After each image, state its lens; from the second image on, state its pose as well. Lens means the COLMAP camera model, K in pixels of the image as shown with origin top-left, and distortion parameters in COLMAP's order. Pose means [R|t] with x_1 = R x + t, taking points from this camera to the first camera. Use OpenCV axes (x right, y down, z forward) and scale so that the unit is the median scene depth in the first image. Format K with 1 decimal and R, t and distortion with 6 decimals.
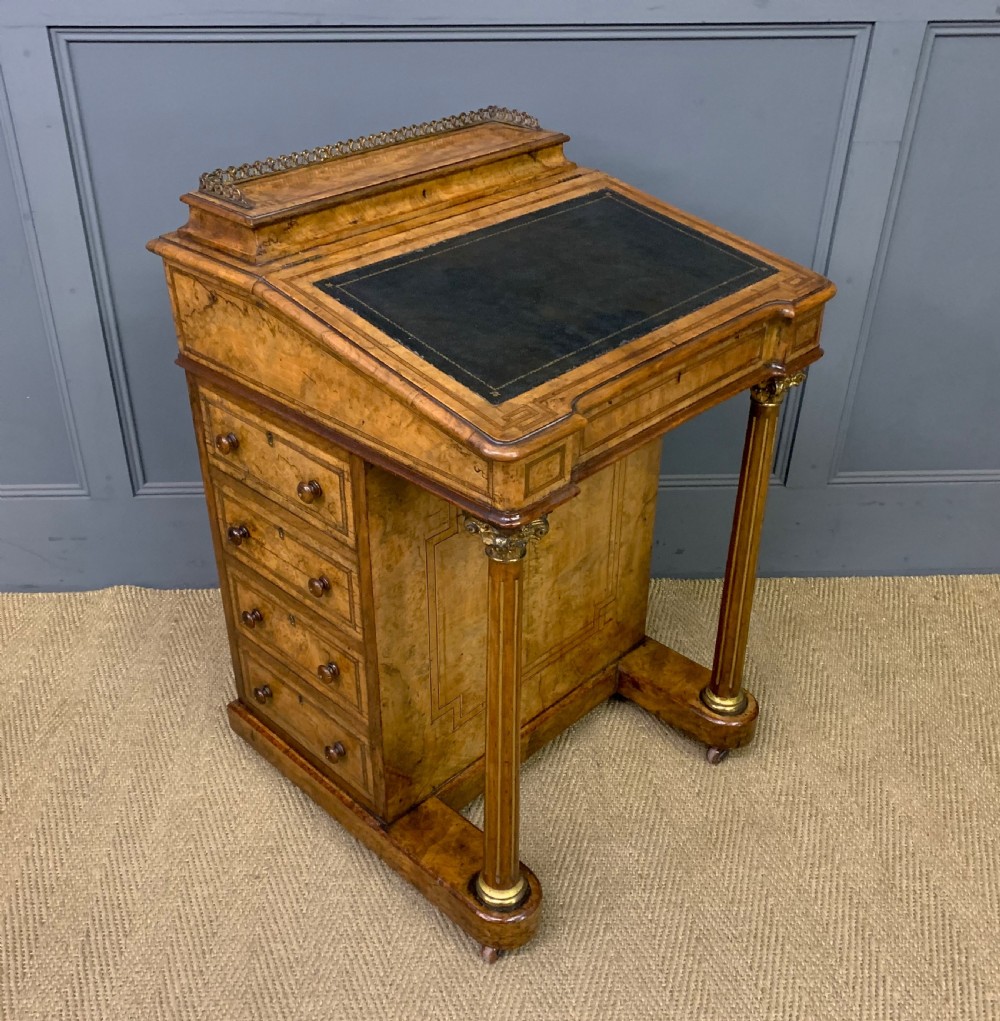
lens RADIAL K [[1104.1, 0, 450.2], [0, 1104.1, 510.0], [0, 0, 1]] dist [0.021864, 0.000000]
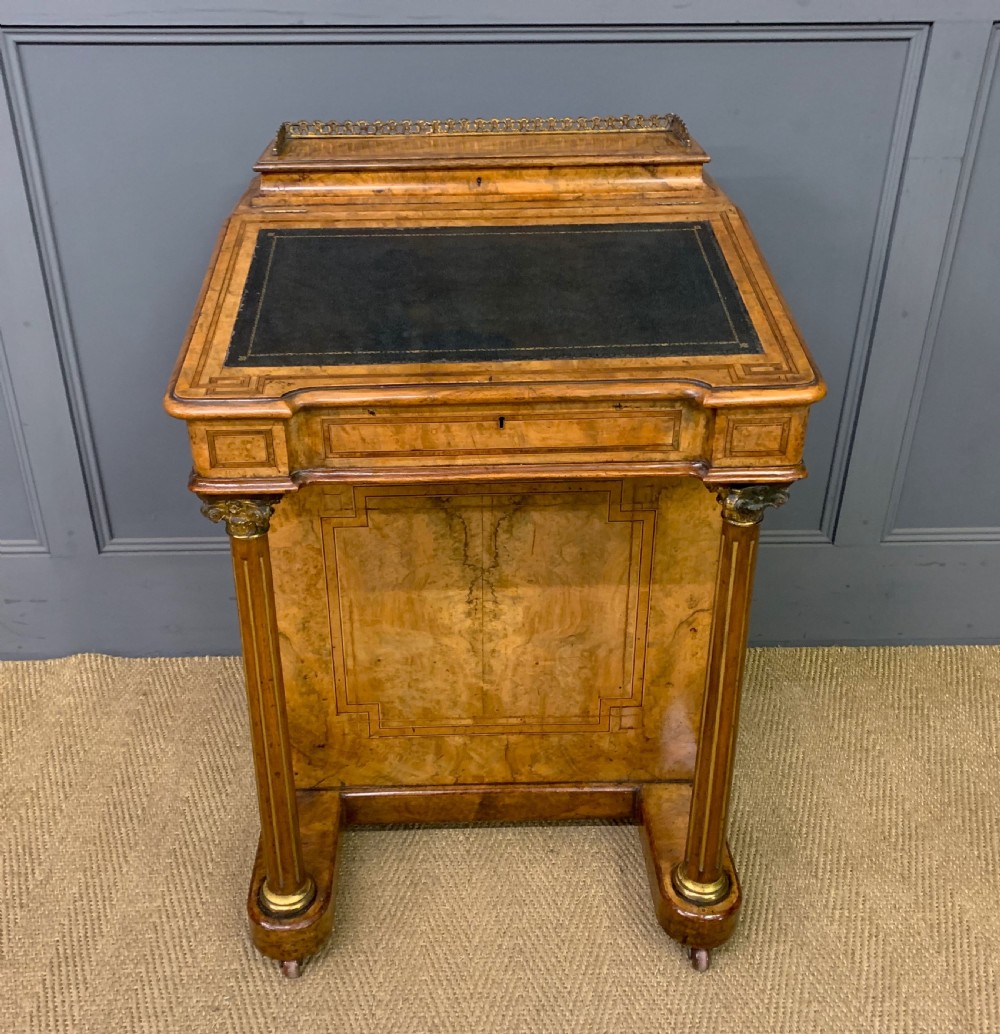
lens RADIAL K [[1128.7, 0, 469.2], [0, 1128.7, 506.3], [0, 0, 1]] dist [0.026353, 0.000000]
pose [[0.999959, 0.002429, -0.008765, 0.025080], [-0.002796, 0.999110, -0.042080, -0.016627], [0.008655, 0.042103, 0.999076, 0.116749]]
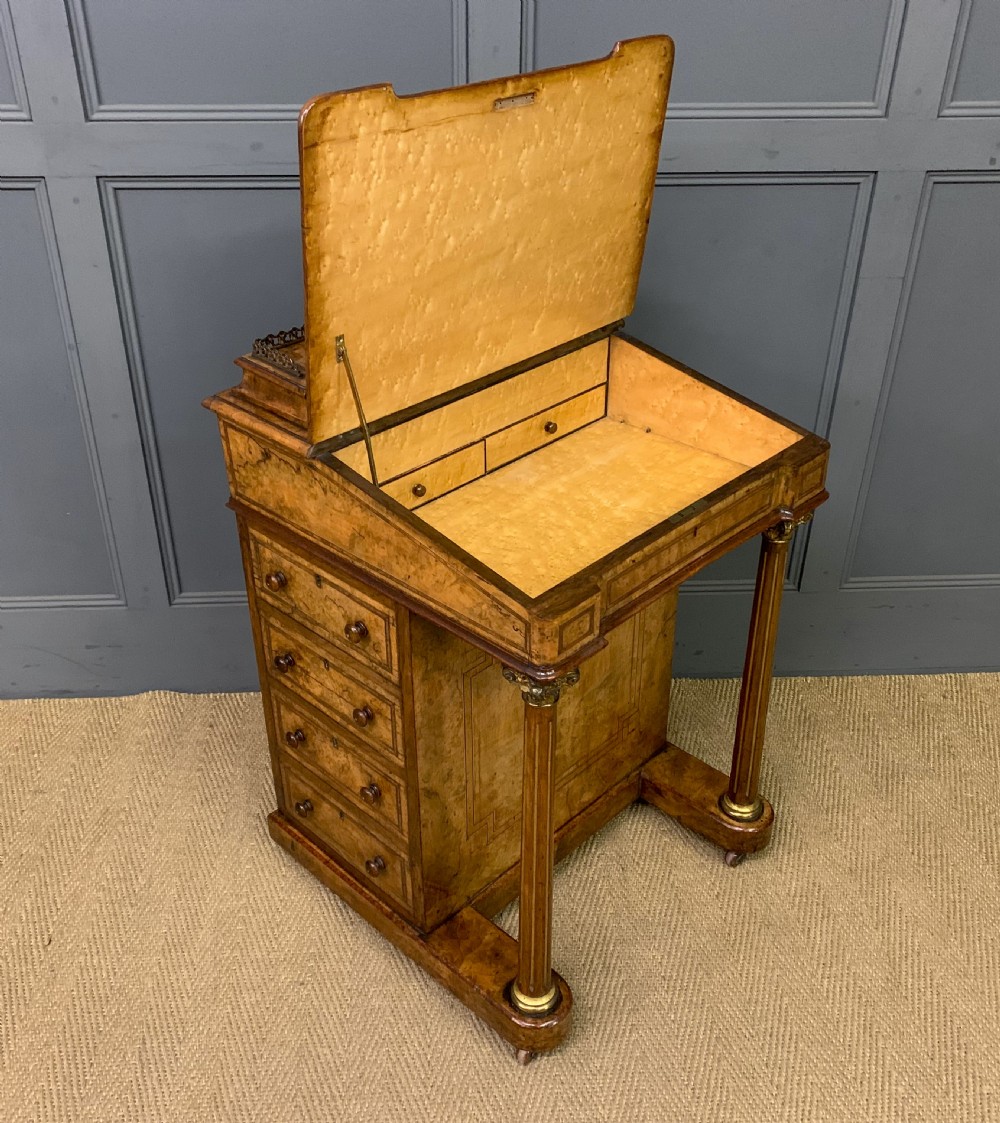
lens RADIAL K [[1166.0, 0, 481.1], [0, 1166.0, 549.1], [0, 0, 1]] dist [0.022190, 0.000000]
pose [[0.999791, -0.005870, 0.019567, -0.022368], [0.005943, 0.999976, -0.003665, -0.076600], [-0.019545, 0.003781, 0.999802, -0.118481]]
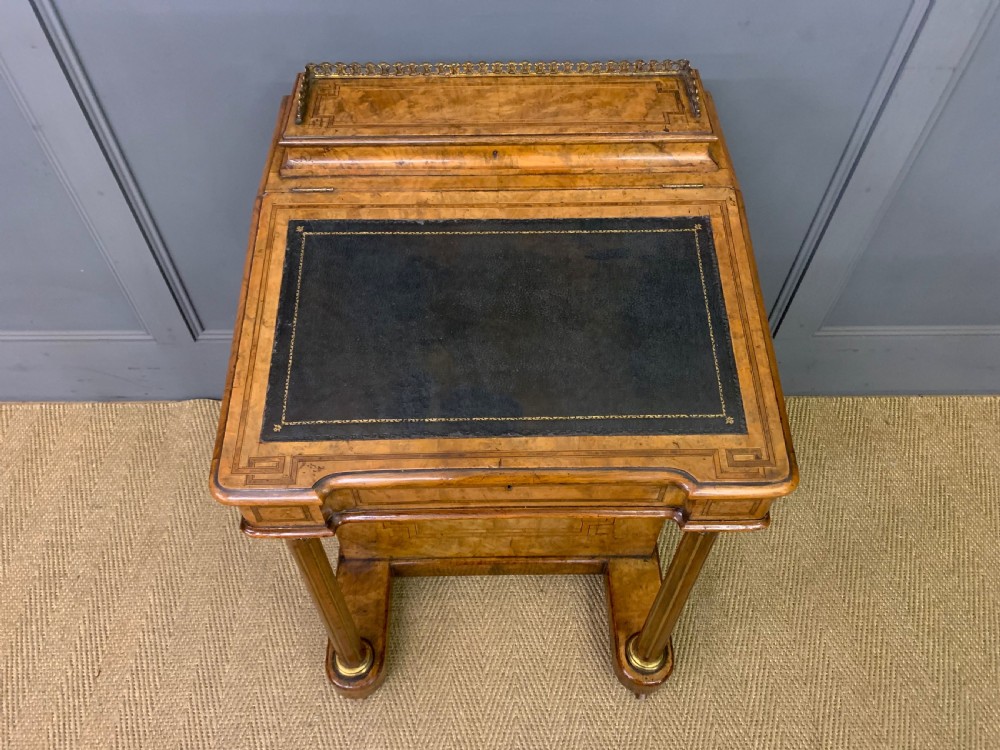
lens RADIAL K [[778.8, 0, 490.8], [0, 778.8, 365.4], [0, 0, 1]] dist [0.020931, -0.002879]
pose [[0.999831, 0.017252, -0.006280, 0.027741], [-0.013872, 0.933947, 0.357142, -0.359445], [0.012027, -0.356995, 0.934029, 0.319314]]
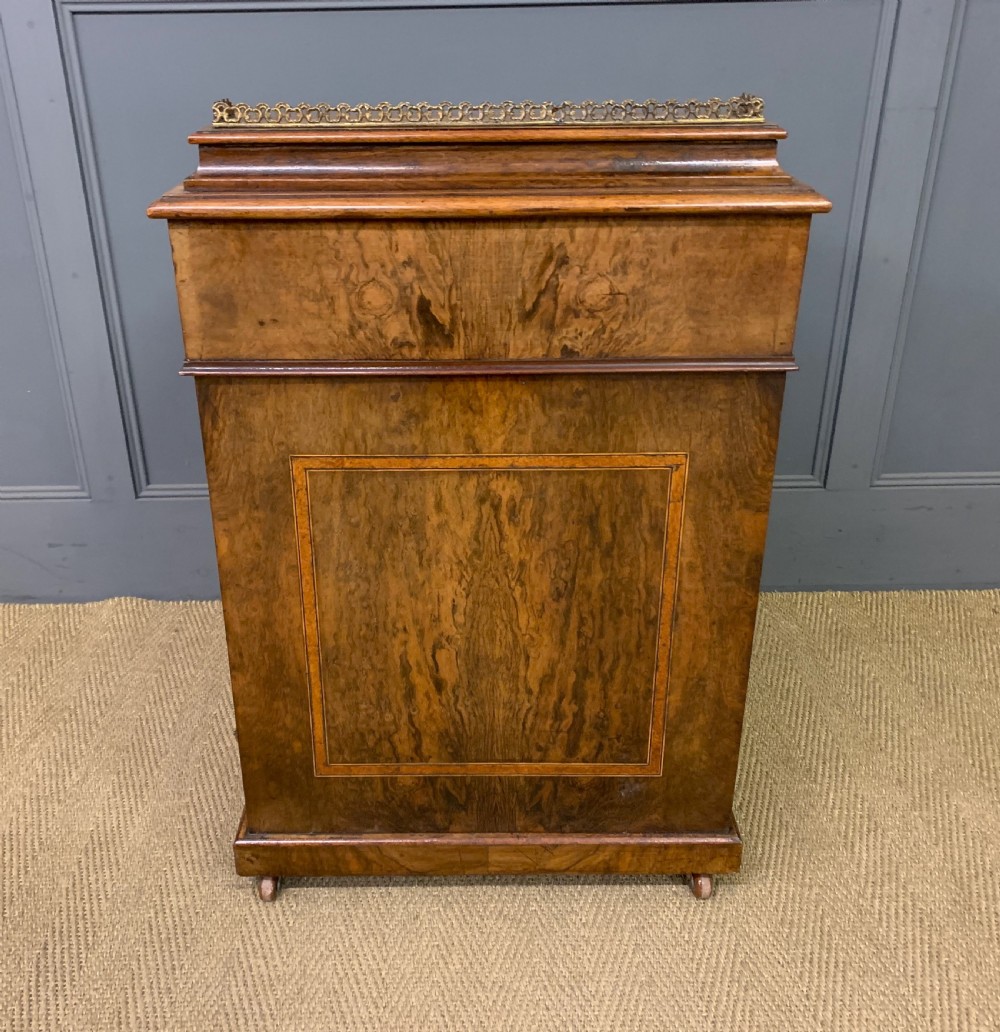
lens RADIAL K [[1066.4, 0, 448.6], [0, 1066.4, 497.5], [0, 0, 1]] dist [0.019239, 0.000000]
pose [[0.999261, -0.001376, -0.038403, 0.025396], [-0.002781, 0.994149, -0.107985, 0.110536], [0.038326, 0.108012, 0.993411, 0.117720]]
